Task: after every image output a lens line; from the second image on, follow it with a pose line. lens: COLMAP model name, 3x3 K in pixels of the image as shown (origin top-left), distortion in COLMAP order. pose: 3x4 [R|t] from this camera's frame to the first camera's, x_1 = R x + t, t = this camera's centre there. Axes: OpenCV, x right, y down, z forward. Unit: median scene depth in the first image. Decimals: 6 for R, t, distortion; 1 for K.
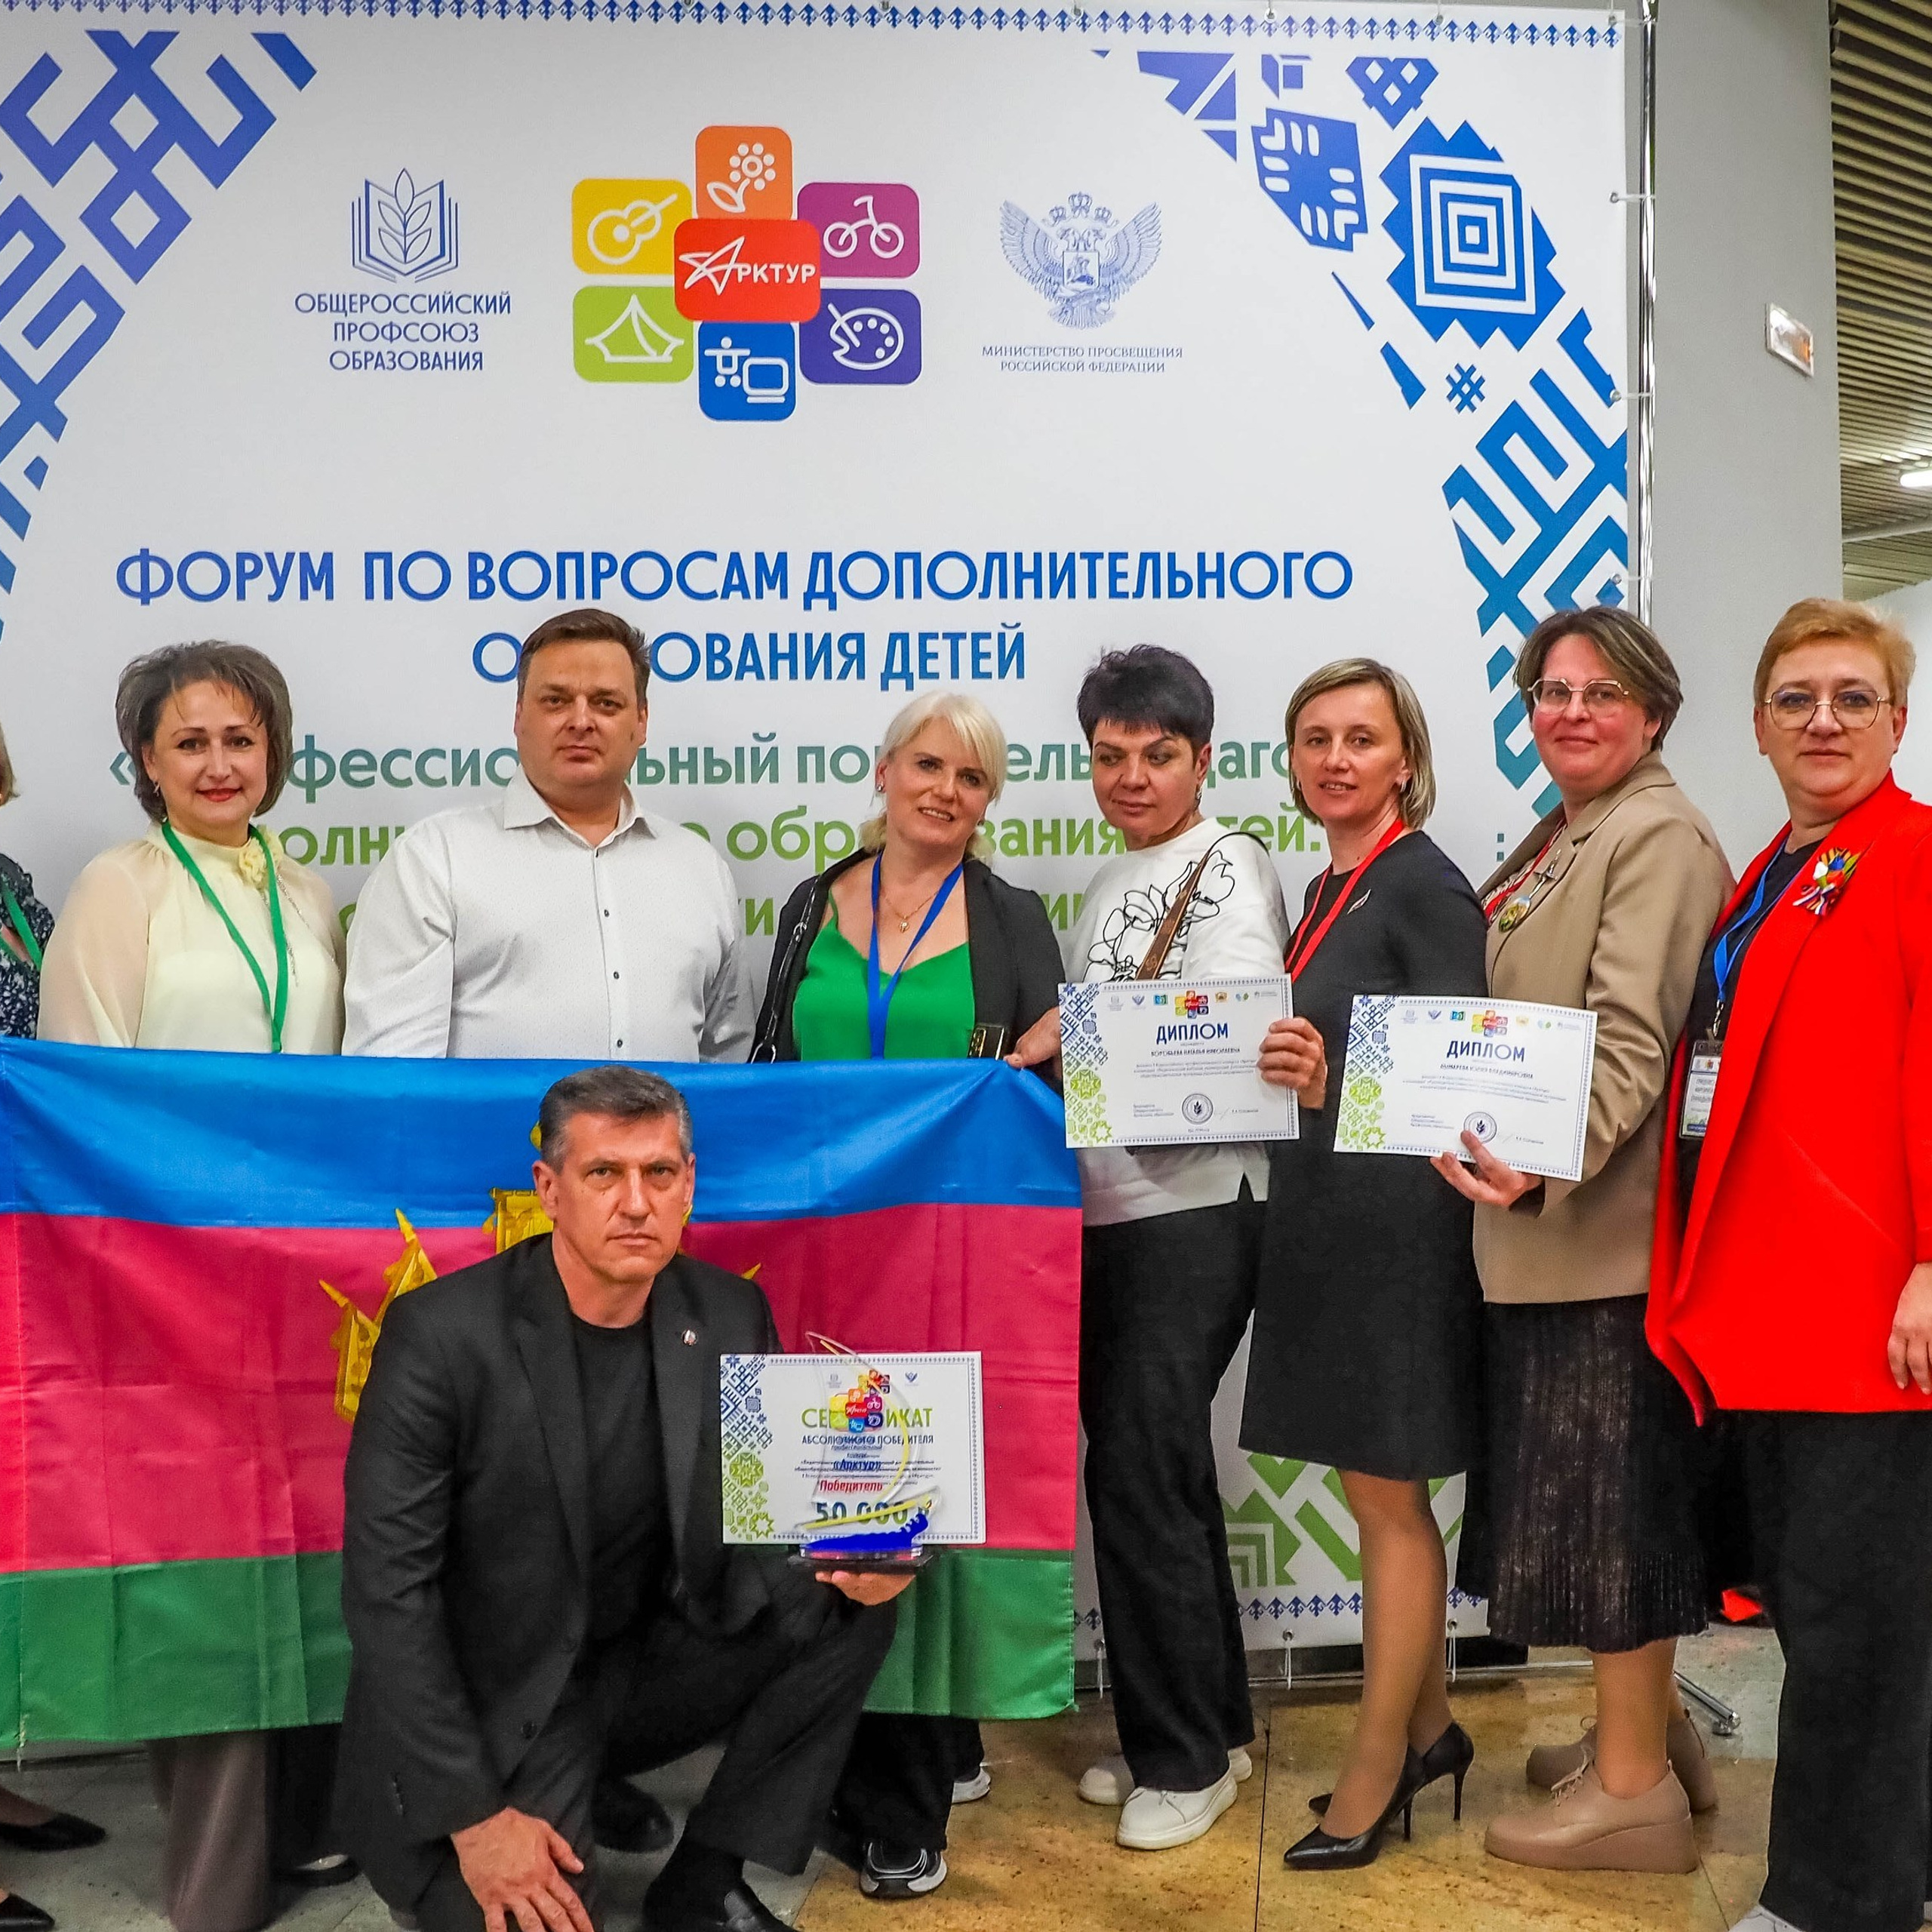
lens RADIAL K [[2543.8, 0, 988.1], [0, 2543.8, 958.5], [0, 0, 1]] dist [-0.047958, 0.000000]
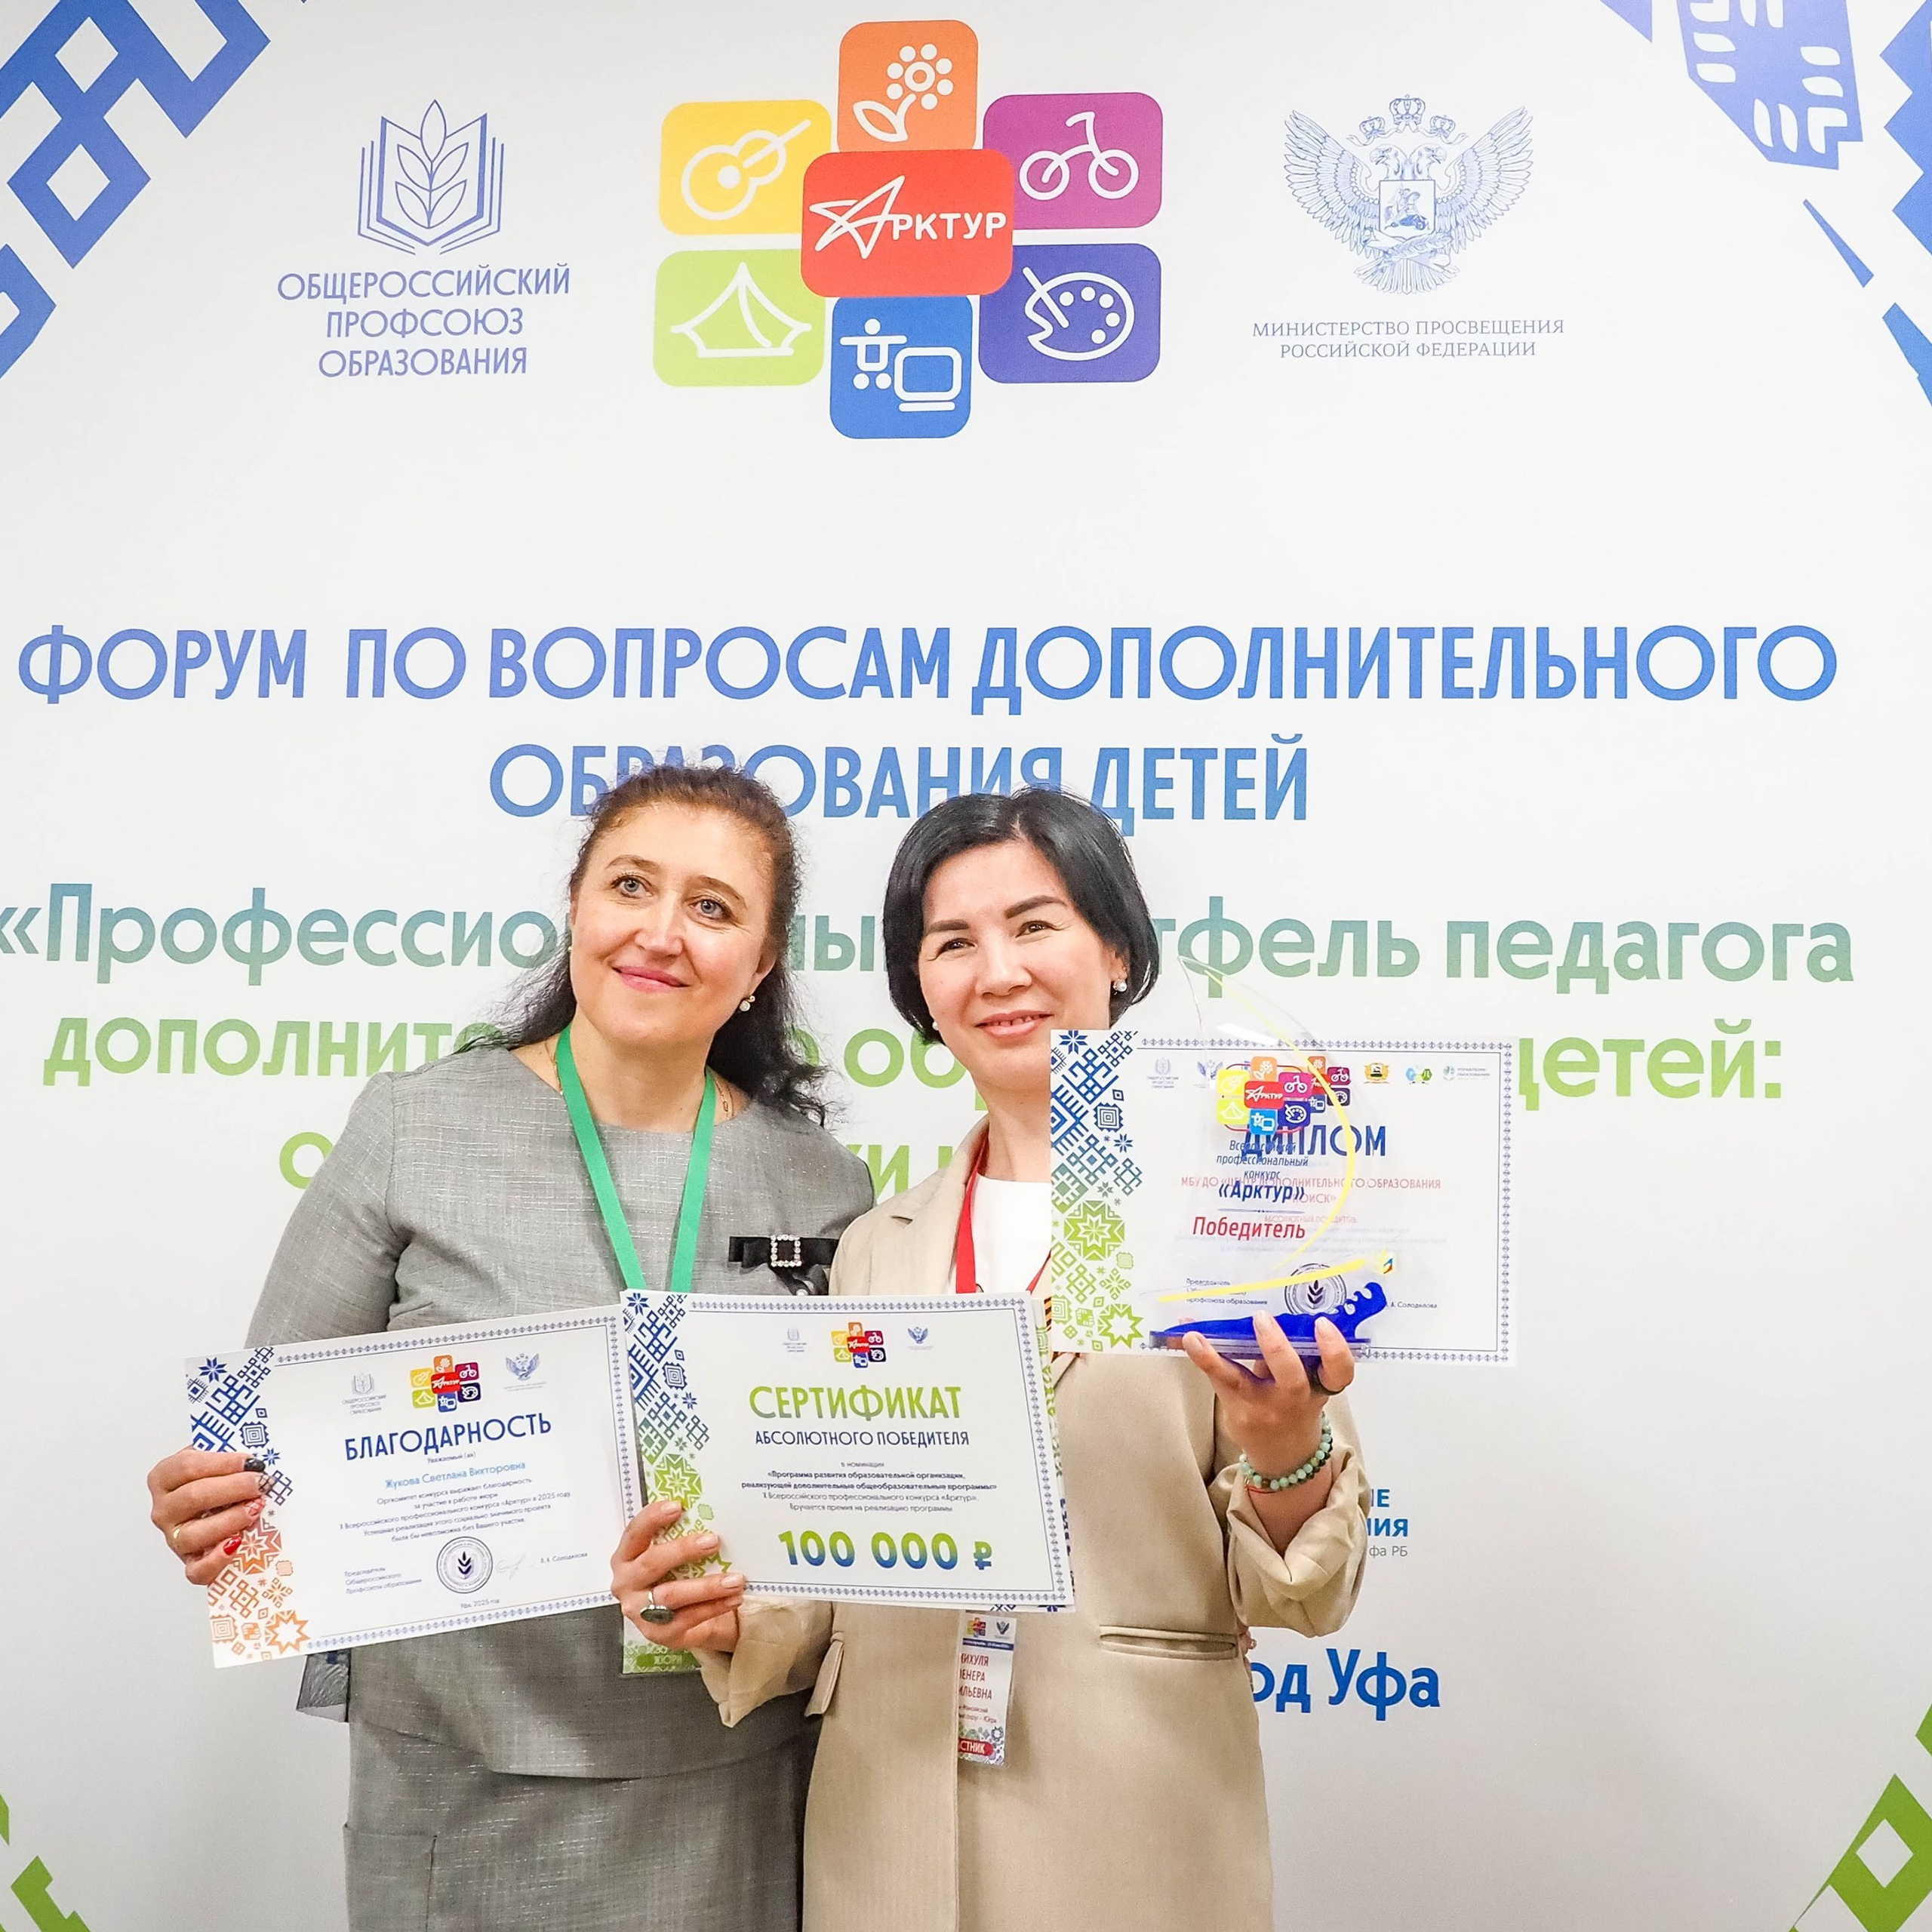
lens RADIAL K [[2543.8, 0, 969.0], [0, 2543.8, 962.9], [0, 0, 1]] dist [-0.047958, 0.000000]
pose [[0.975472, 0.016310, -0.219520, 0.073973], [-0.038585, 0.994481, -0.097567, -0.007231], [0.216717, 0.103644, 0.970717, 0.359266]]
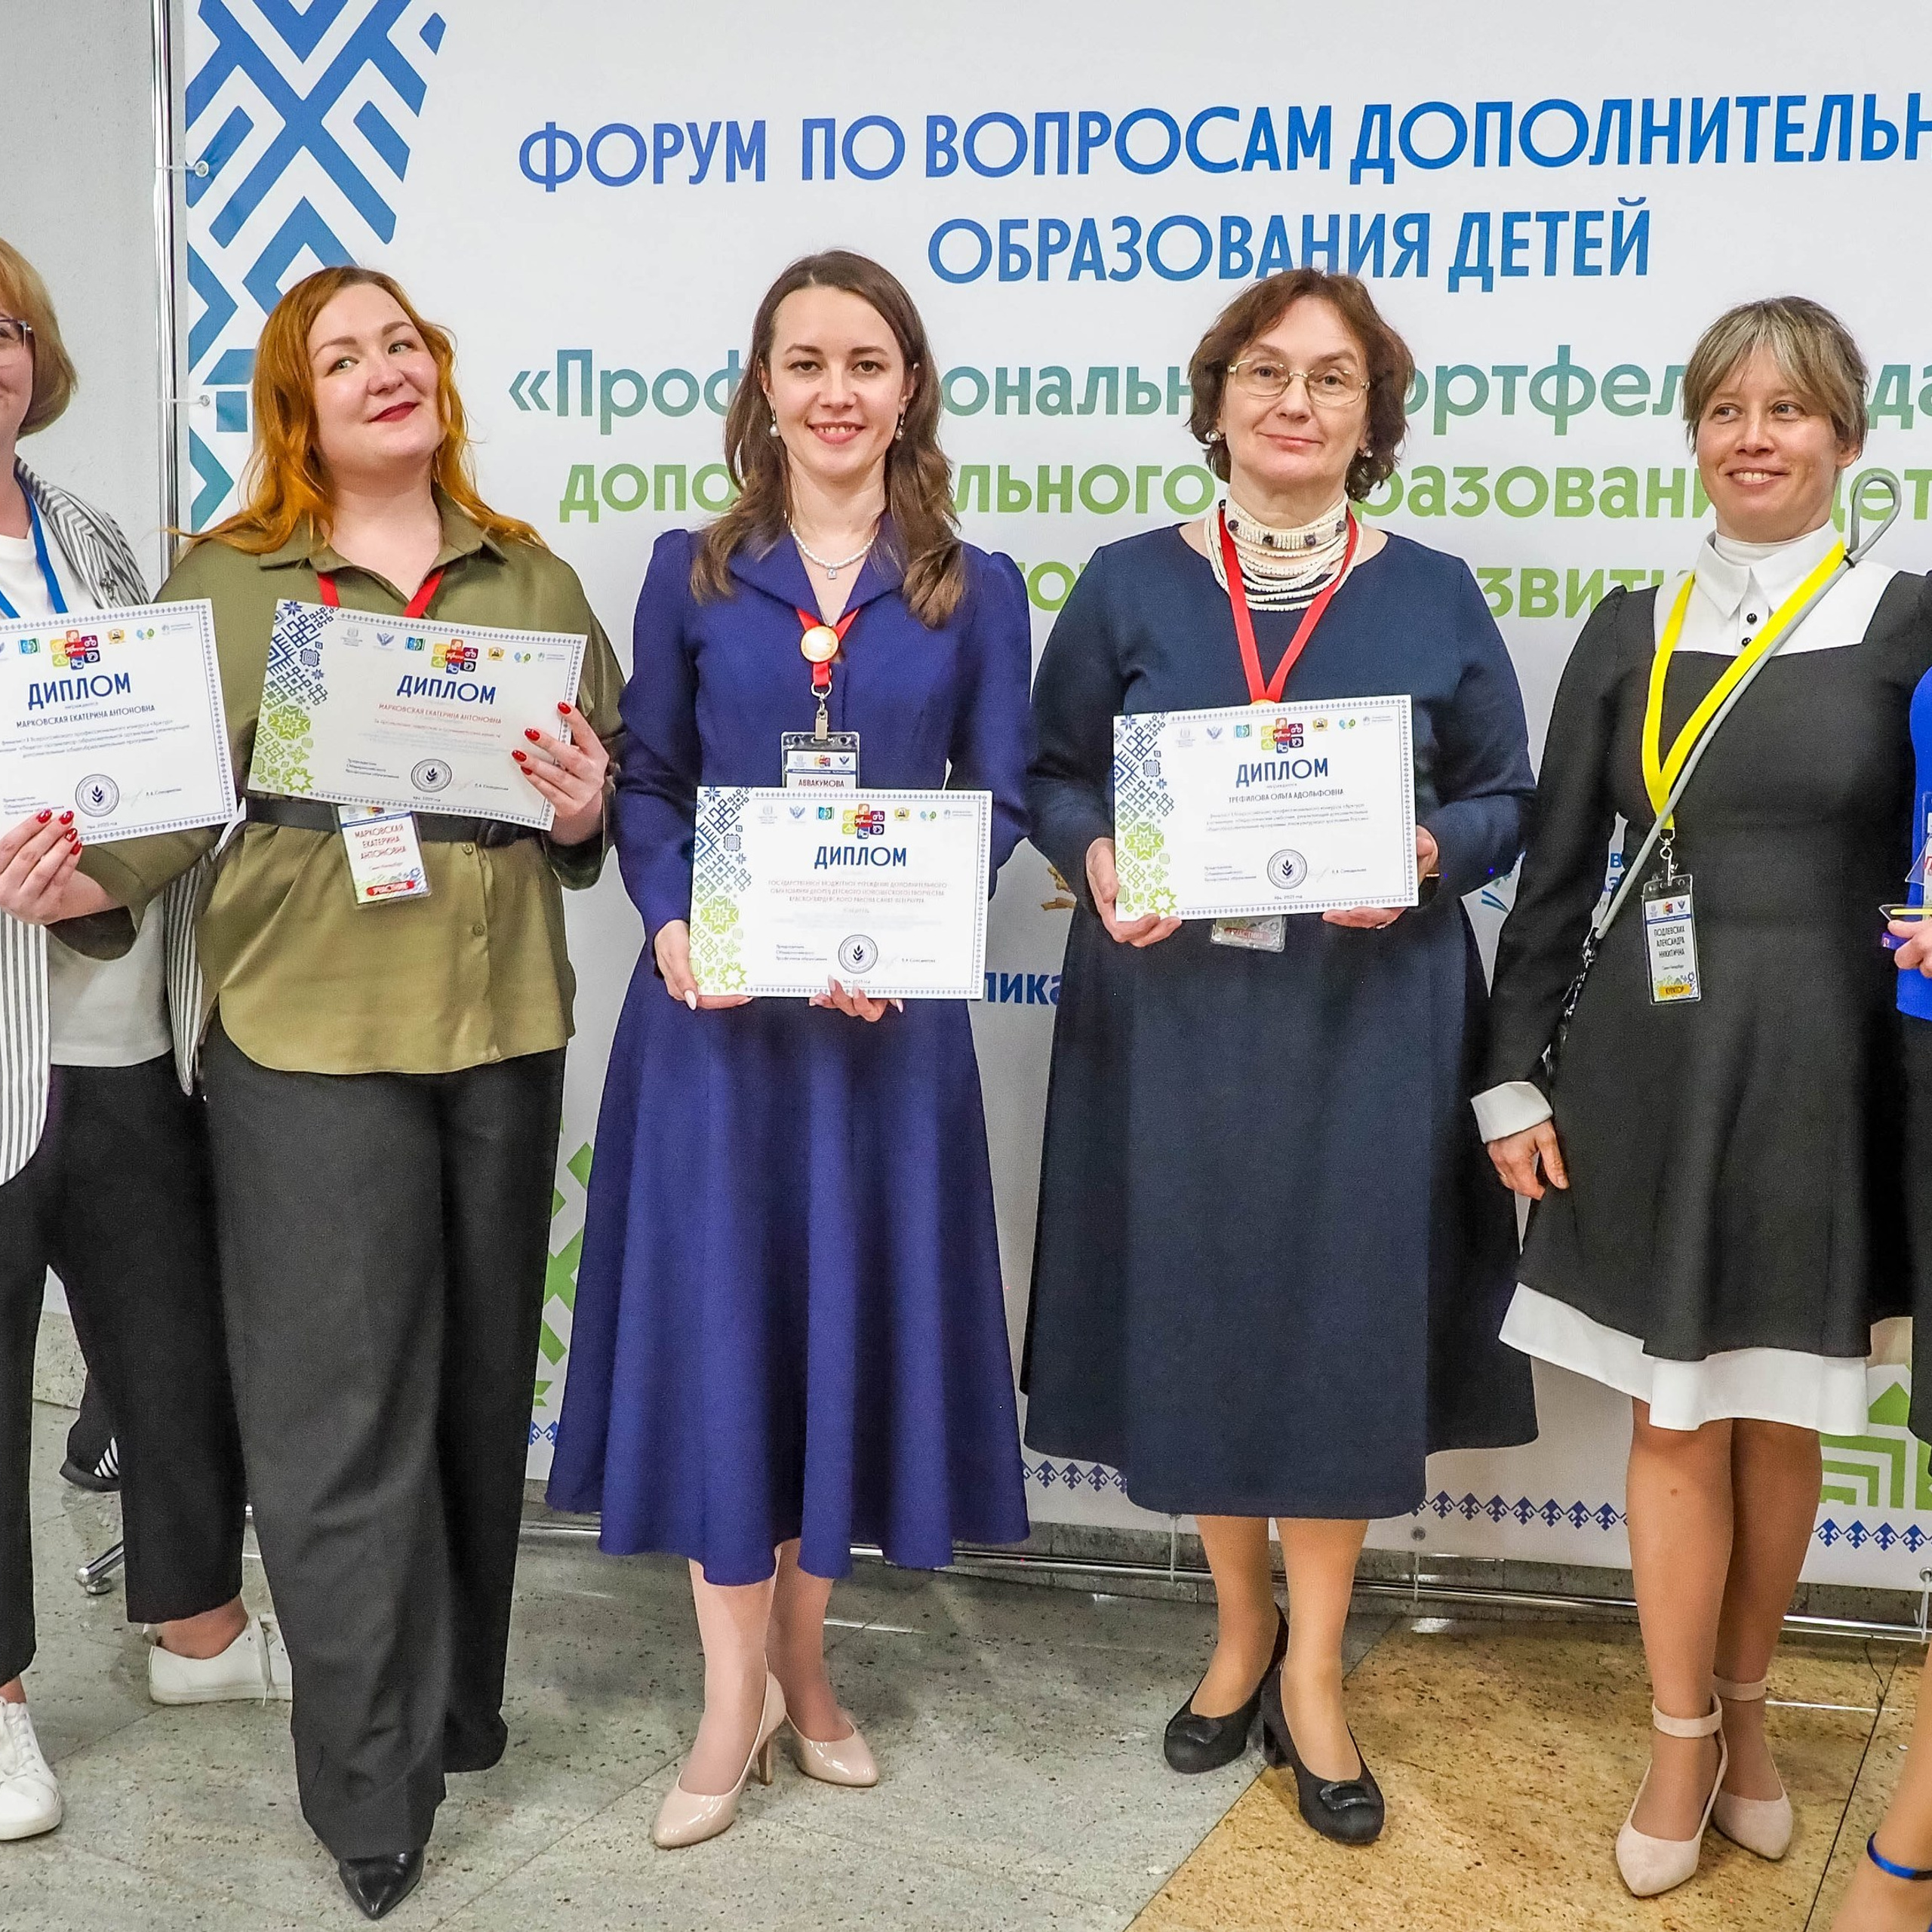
lens RADIAL K [[2543.8, 0, 954.7], [0, 2543.8, 960.6], [0, 0, 1]] dist [-0.047958, 0.000000]
pose [[0.943497, 0.072993, -0.323242, 0.076806], [-0.034420, 0.991749, 0.123486, 0.003521], [0.329589, -0.105383, 0.938225, 0.228728]]
